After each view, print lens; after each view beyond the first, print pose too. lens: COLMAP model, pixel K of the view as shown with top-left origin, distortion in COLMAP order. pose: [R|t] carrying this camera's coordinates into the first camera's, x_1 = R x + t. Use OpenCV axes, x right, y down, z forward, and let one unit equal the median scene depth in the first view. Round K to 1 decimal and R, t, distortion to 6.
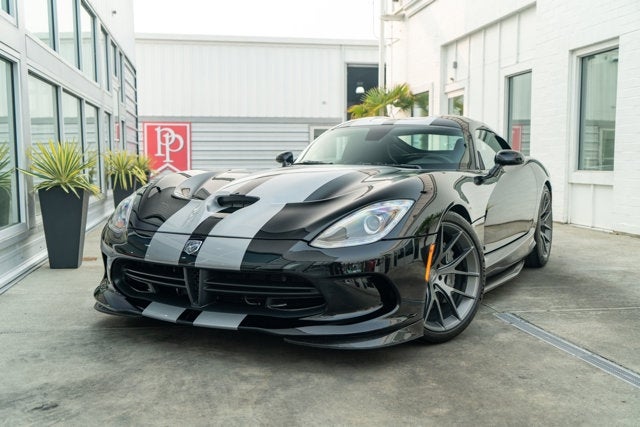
lens RADIAL K [[625.4, 0, 320.0], [0, 625.4, 213.5], [0, 0, 1]] dist [0.011575, 0.014869]
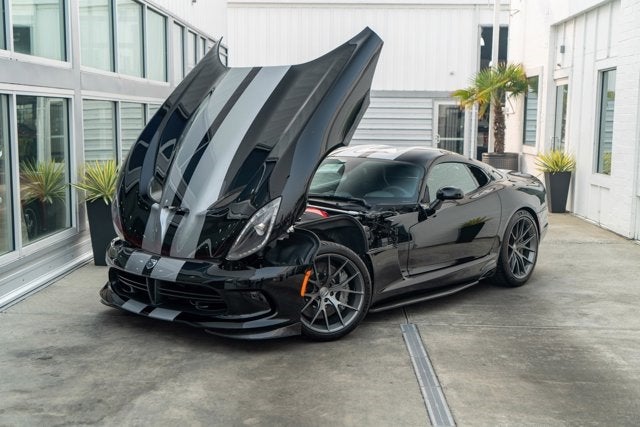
lens RADIAL K [[757.2, 0, 320.0], [0, 757.2, 213.5], [0, 0, 1]] dist [0.030110, 0.007853]
pose [[0.980449, 0.037898, -0.193088, 0.479784], [-0.033388, 0.999090, 0.026556, -0.114429], [0.193918, -0.019590, 0.980822, -0.614004]]
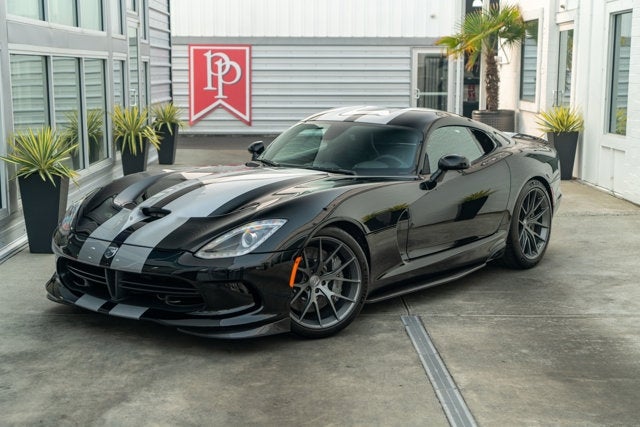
lens RADIAL K [[890.9, 0, 320.0], [0, 890.9, 213.5], [0, 0, 1]] dist [0.026693, 0.083442]
pose [[0.989109, 0.027638, -0.144564, 0.423244], [-0.019077, 0.998000, 0.060274, -0.126602], [0.145941, -0.056860, 0.987658, -0.630906]]
